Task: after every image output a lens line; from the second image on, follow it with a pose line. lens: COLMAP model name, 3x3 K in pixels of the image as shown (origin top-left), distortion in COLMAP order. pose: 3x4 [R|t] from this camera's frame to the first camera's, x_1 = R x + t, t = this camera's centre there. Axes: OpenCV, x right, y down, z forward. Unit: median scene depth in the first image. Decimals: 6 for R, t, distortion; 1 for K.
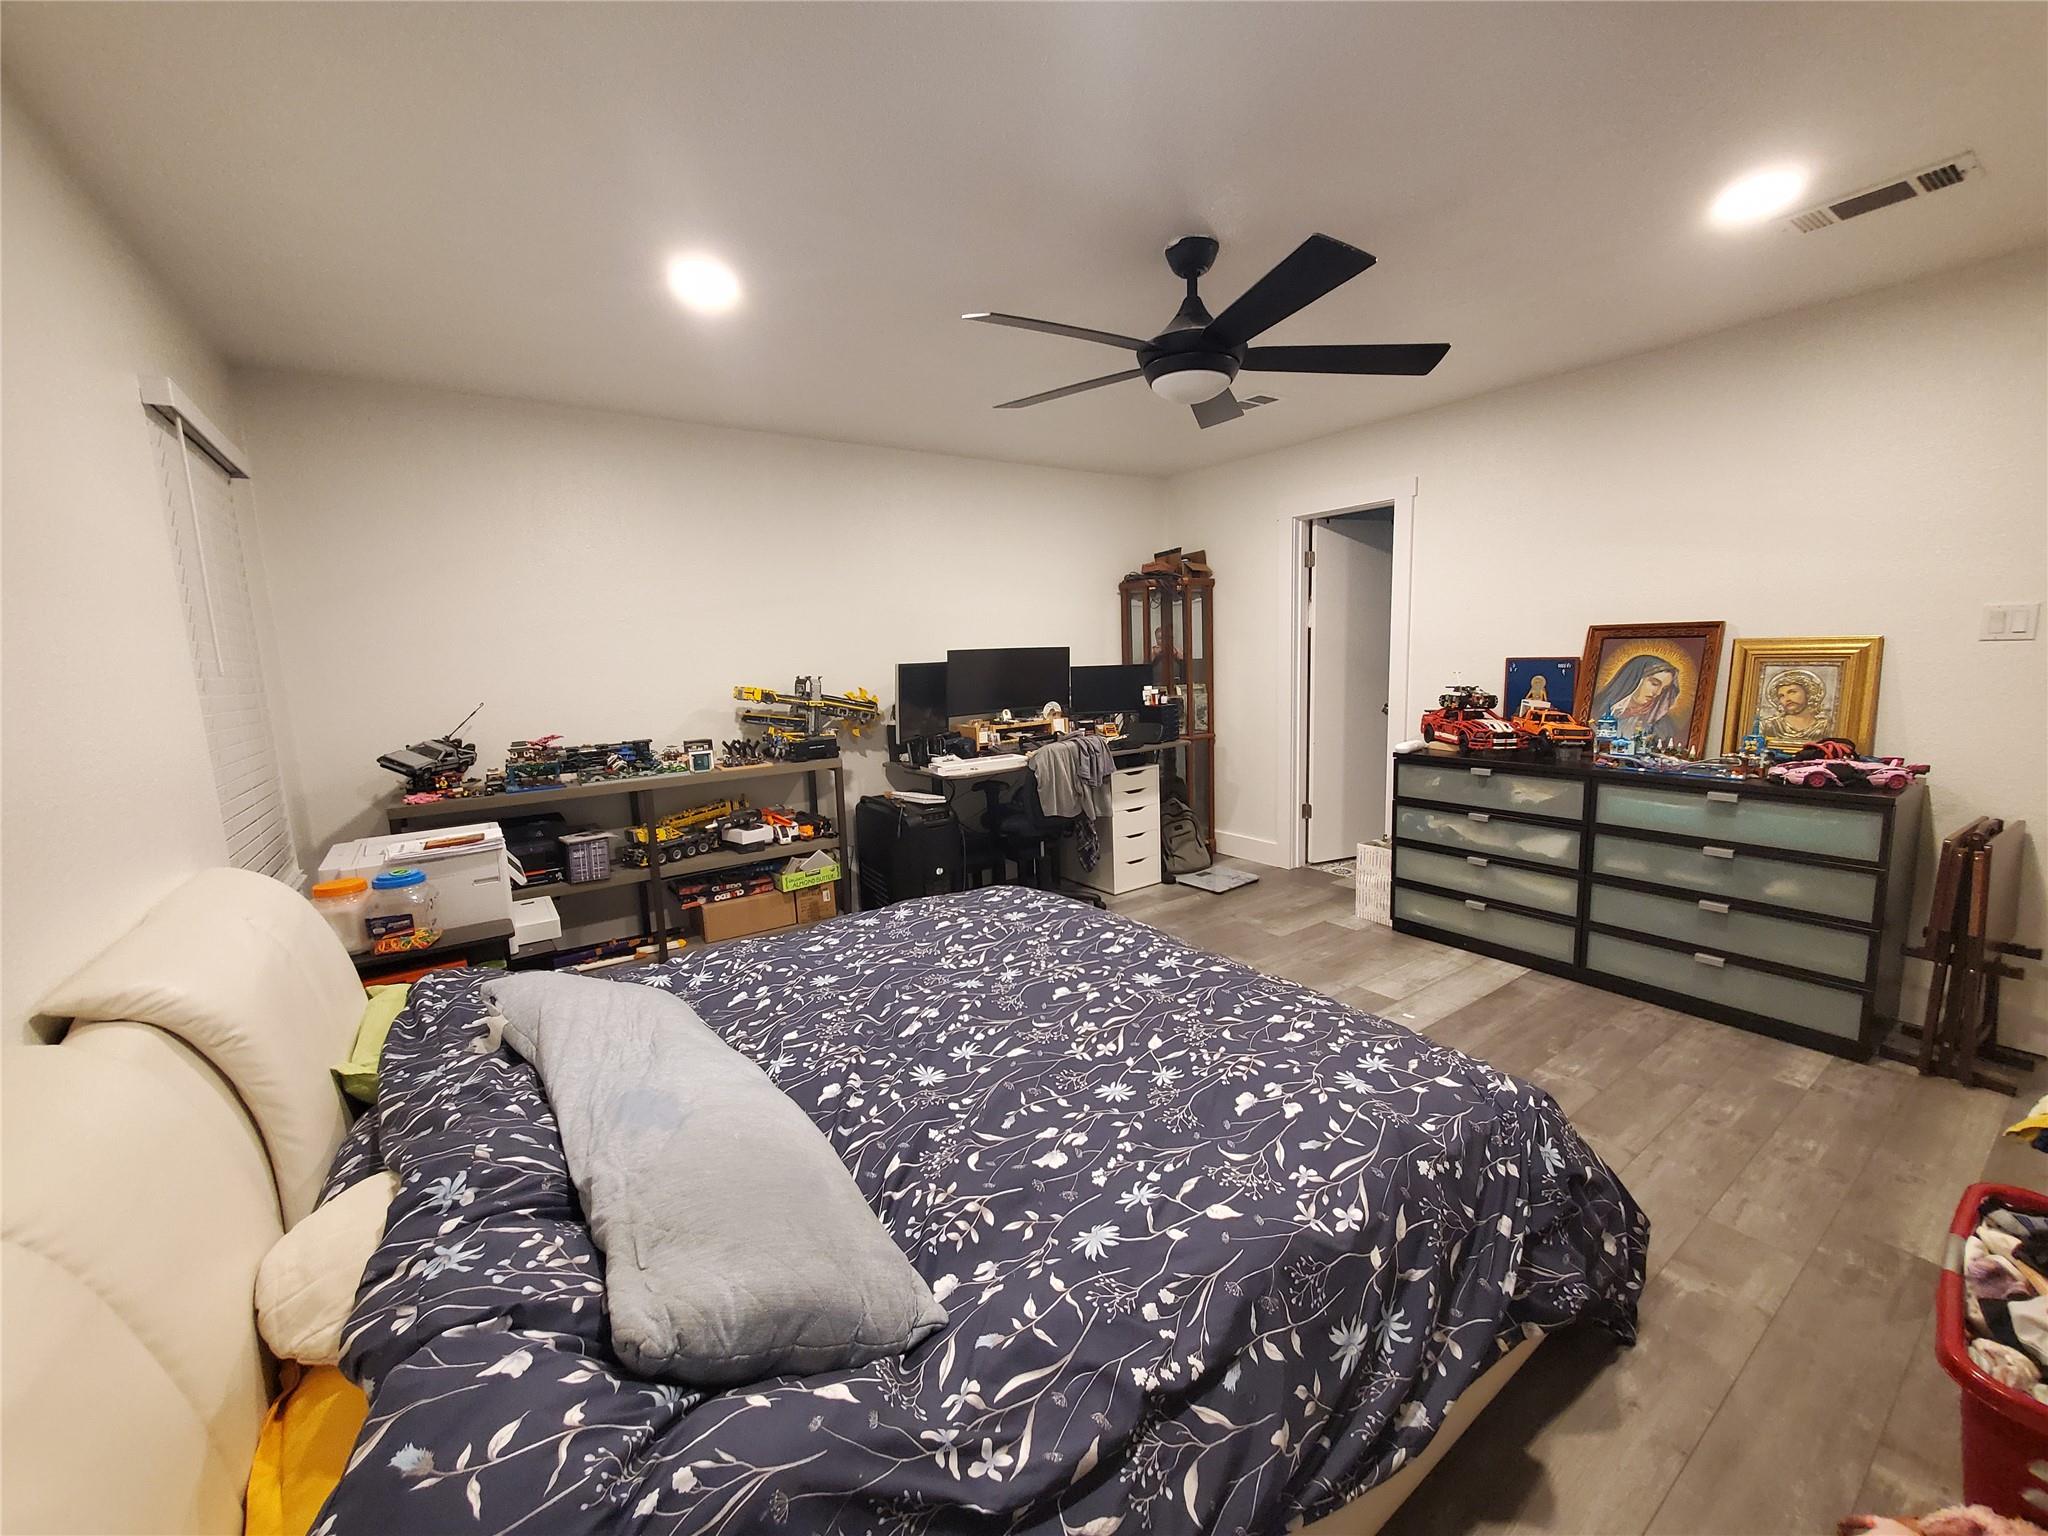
lens RADIAL K [[820.1, 0, 1038.1], [0, 820.1, 761.0], [0, 0, 1]] dist [-0.016767, -0.000315]
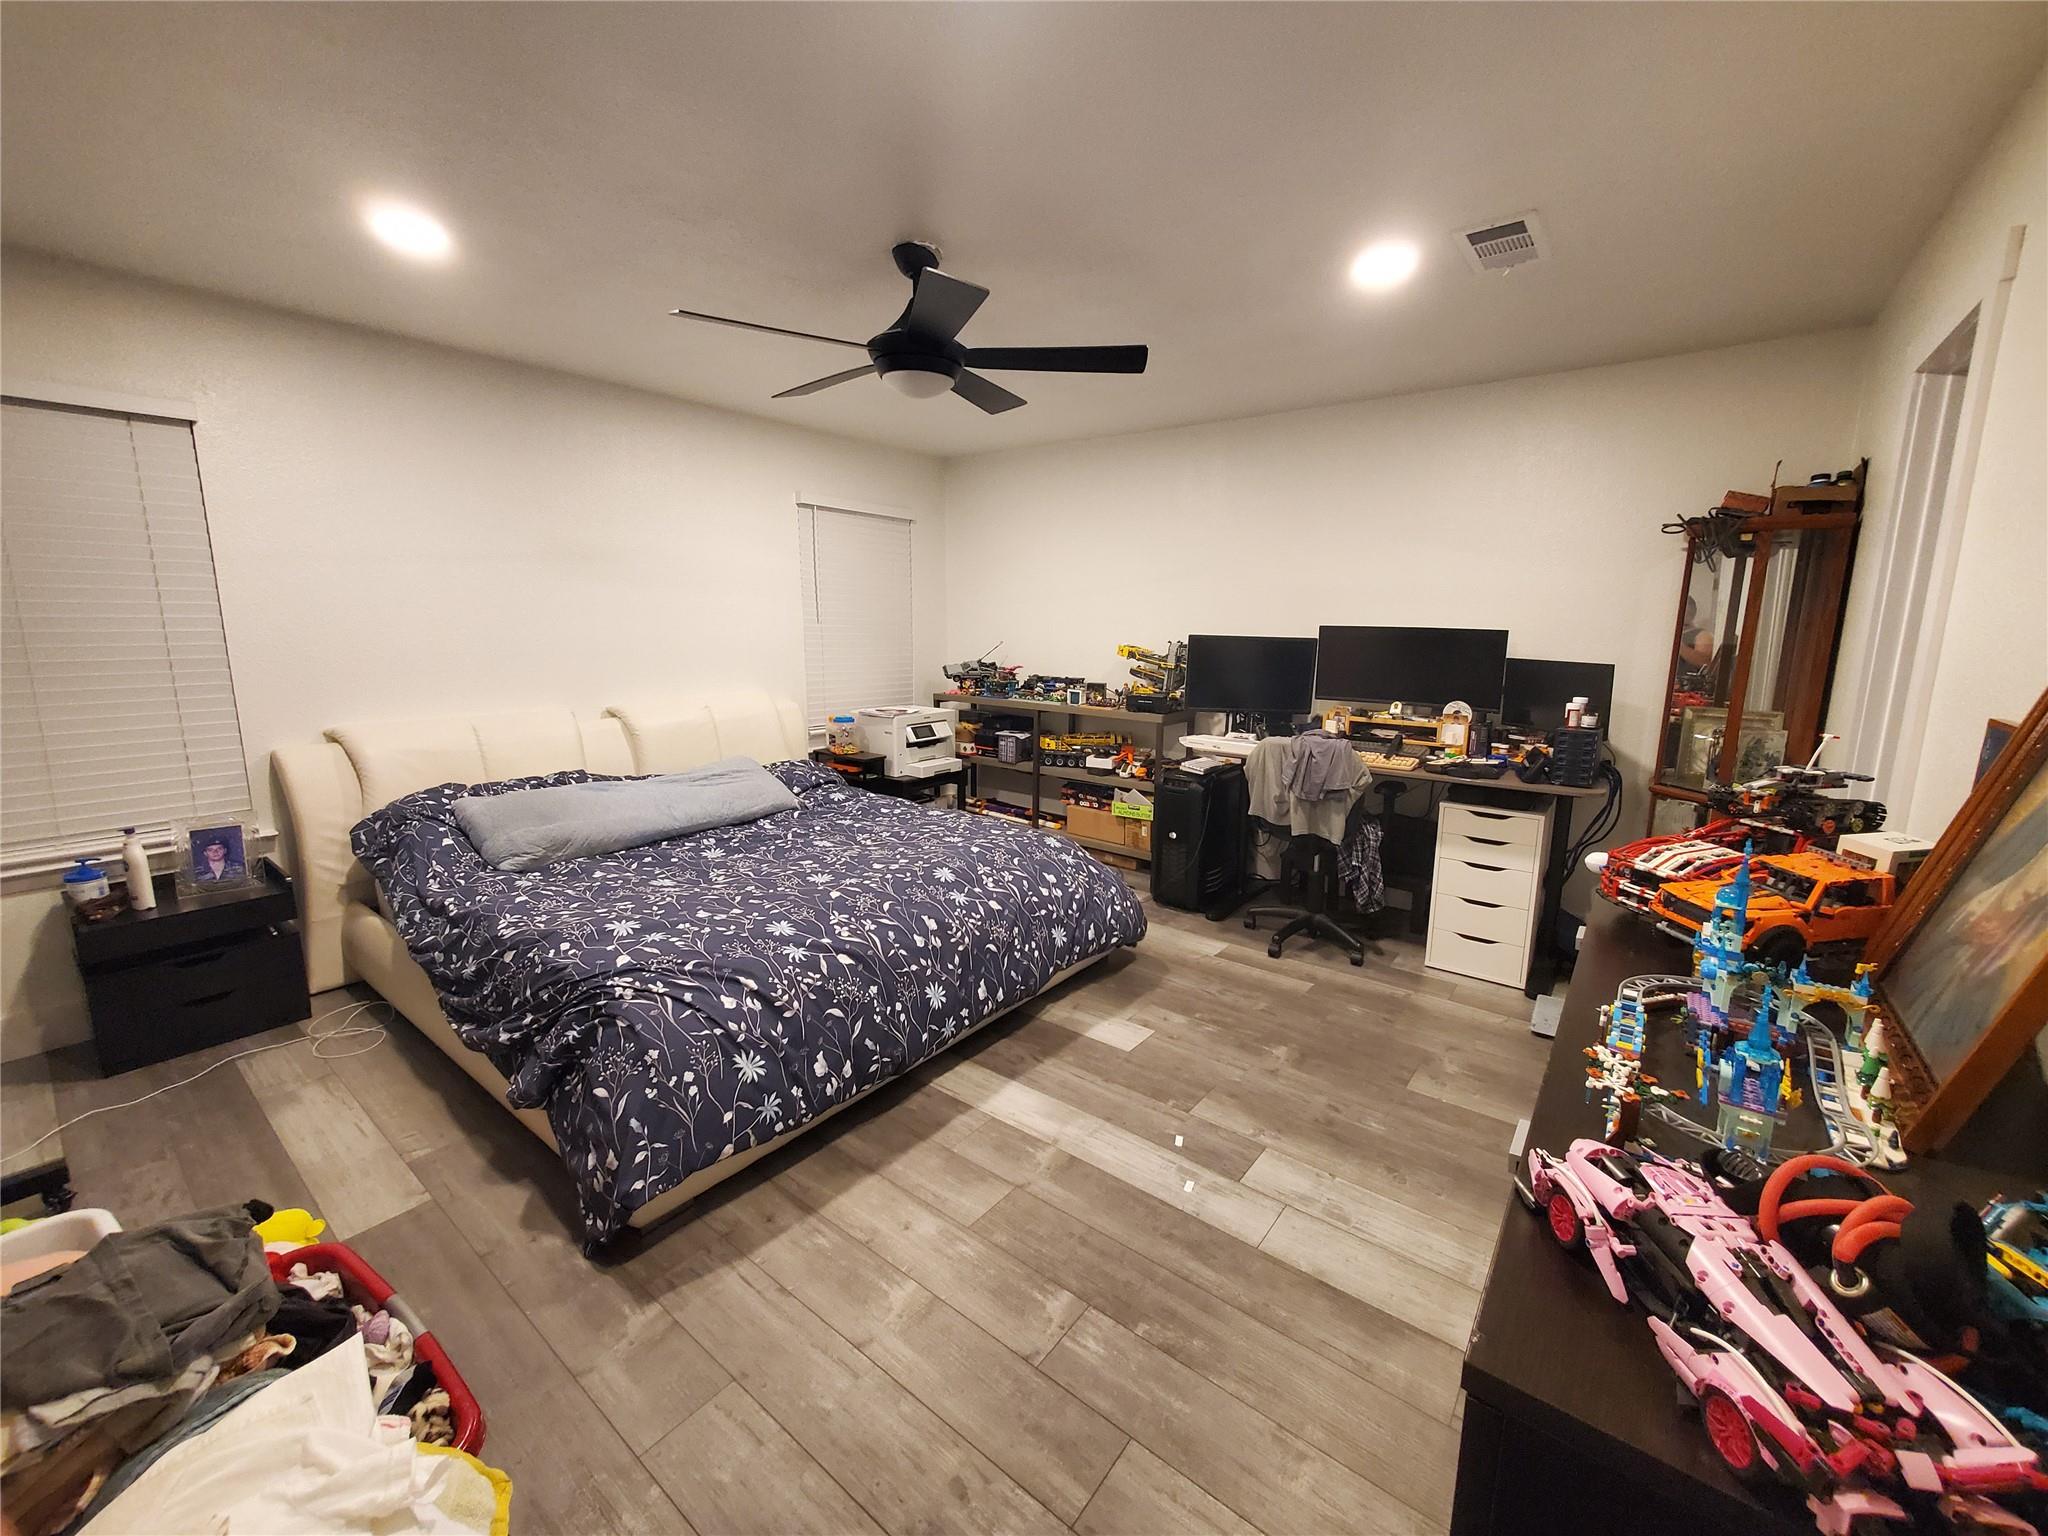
lens RADIAL K [[820.1, 0, 1038.1], [0, 820.1, 761.0], [0, 0, 1]] dist [-0.016767, -0.000315]
pose [[0.277387, 0.203518, -0.938955, 0.880731], [-0.155478, 0.973933, 0.165168, -0.114873], [0.948094, 0.100171, 0.301799, 0.569169]]
